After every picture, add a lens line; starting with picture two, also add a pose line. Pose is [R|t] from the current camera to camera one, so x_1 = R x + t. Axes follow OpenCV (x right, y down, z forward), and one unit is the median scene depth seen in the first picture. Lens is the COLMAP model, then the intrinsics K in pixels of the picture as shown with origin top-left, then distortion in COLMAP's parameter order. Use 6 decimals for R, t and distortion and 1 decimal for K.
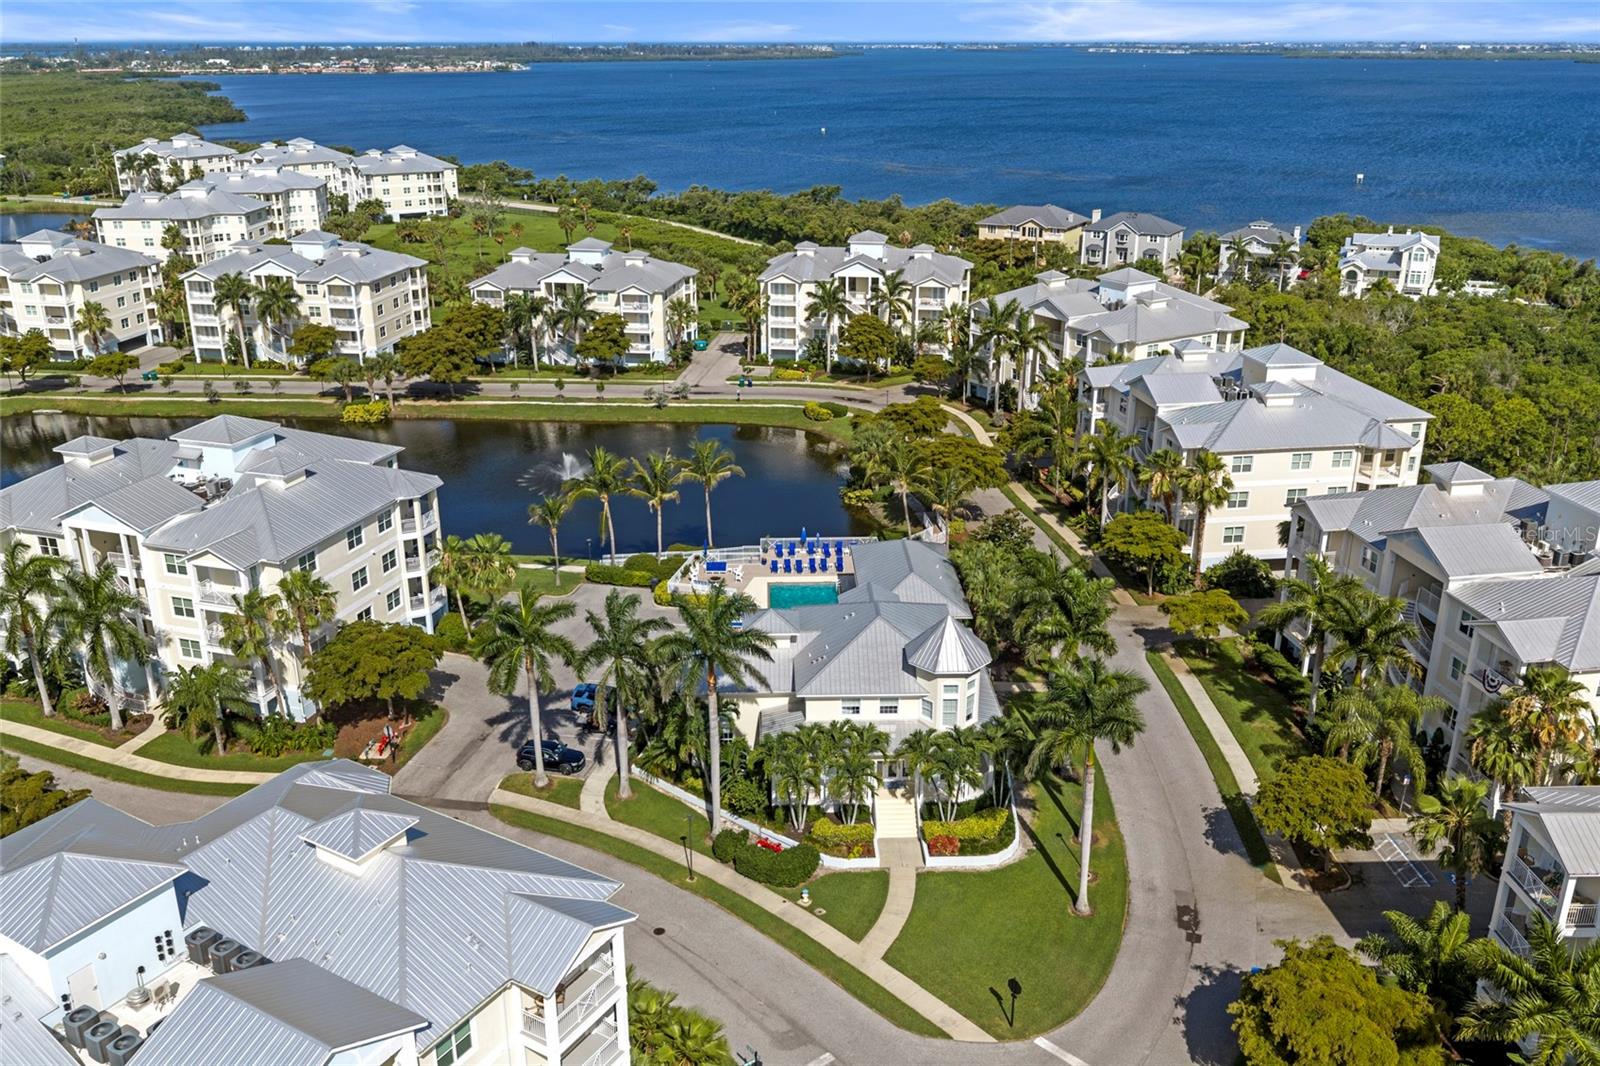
lens RADIAL K [[1319.5, 0, 801.8], [0, 1319.5, 529.5], [0, 0, 1]] dist [0.008120, -0.011332]
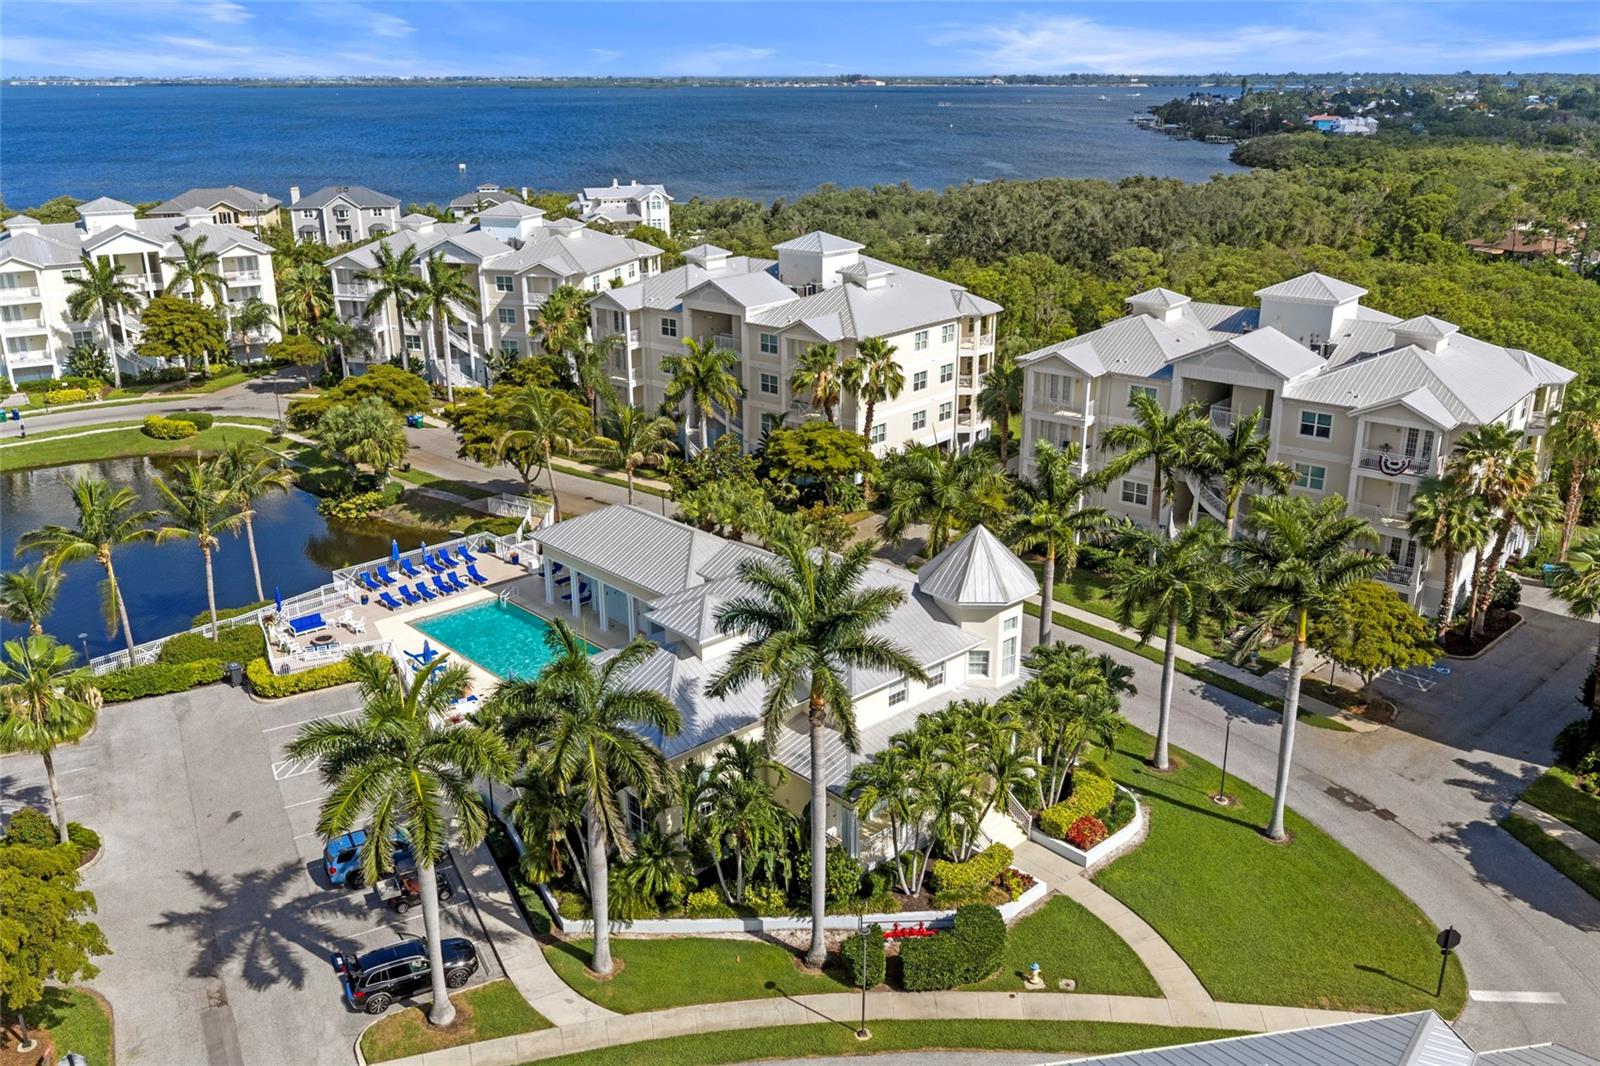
lens RADIAL K [[1319.5, 0, 801.8], [0, 1319.5, 529.5], [0, 0, 1]] dist [0.008120, -0.011332]
pose [[0.747331, -0.216918, 0.628047, -0.267365], [0.232419, 0.970840, 0.058751, 0.002107], [-0.622477, 0.102064, 0.775954, 0.334476]]
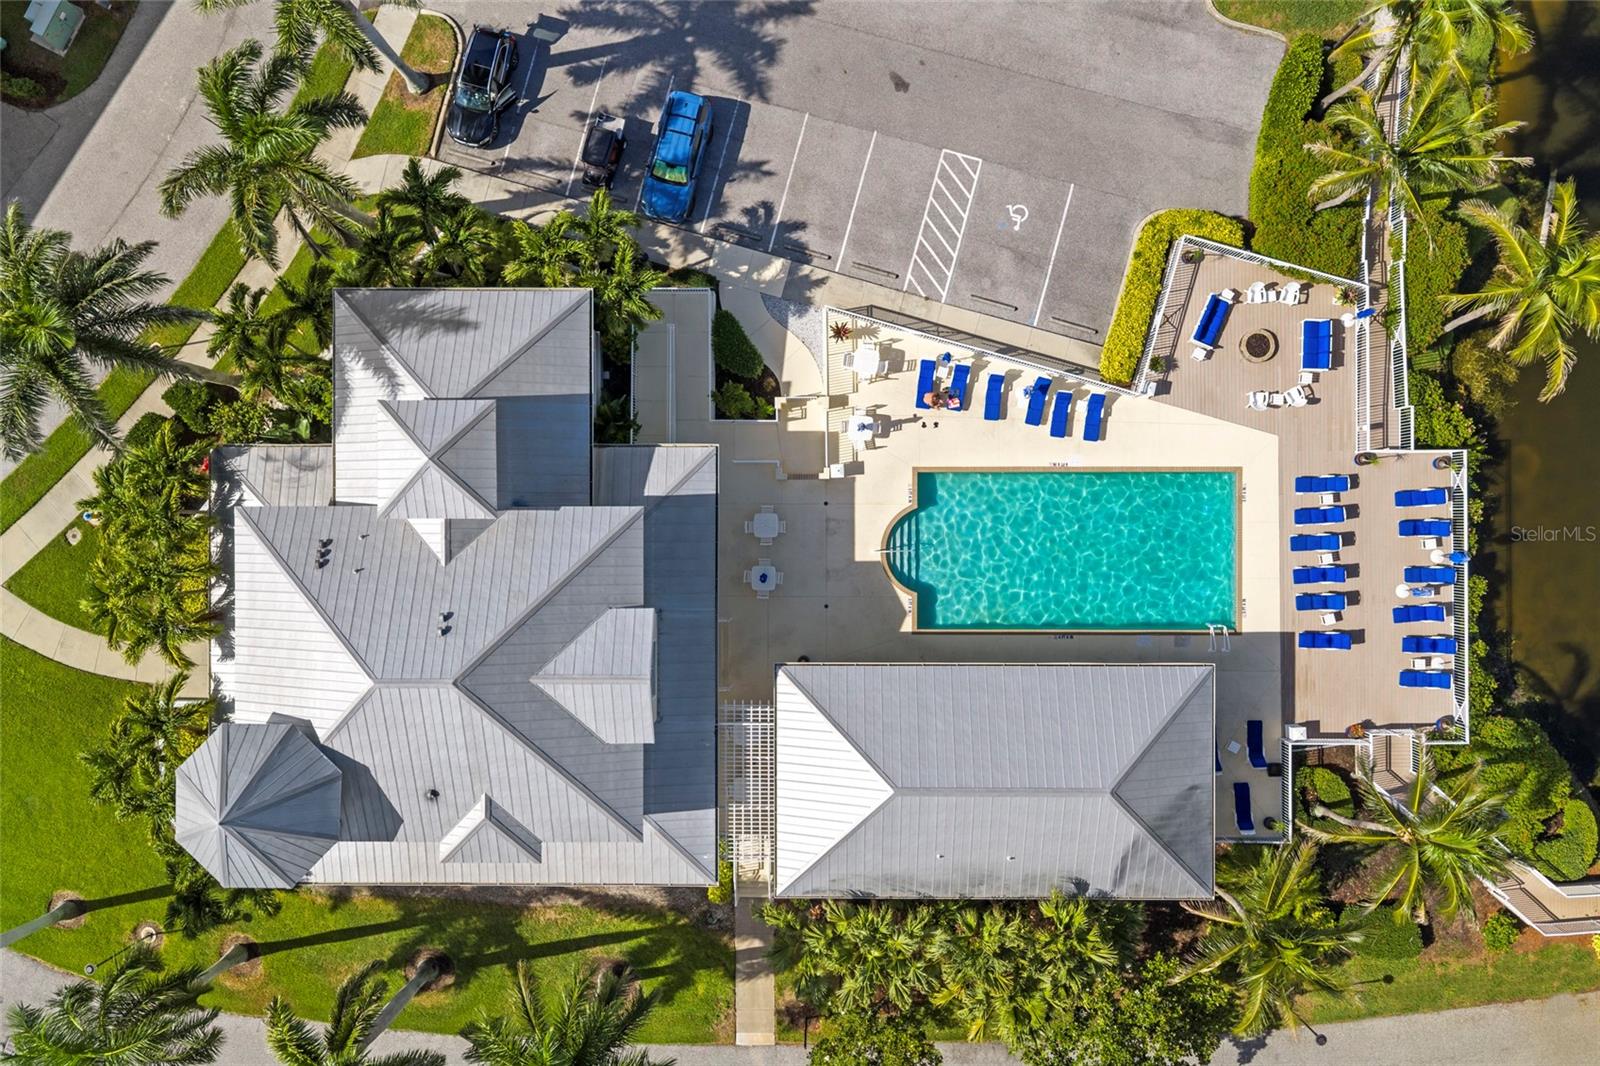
lens RADIAL K [[1319.5, 0, 801.8], [0, 1319.5, 529.5], [0, 0, 1]] dist [0.008120, -0.011332]
pose [[-0.030102, 0.999532, -0.005399, 0.000849], [-0.337332, -0.005075, 0.941372, -0.299373], [0.940904, 0.030159, 0.337327, 0.678055]]
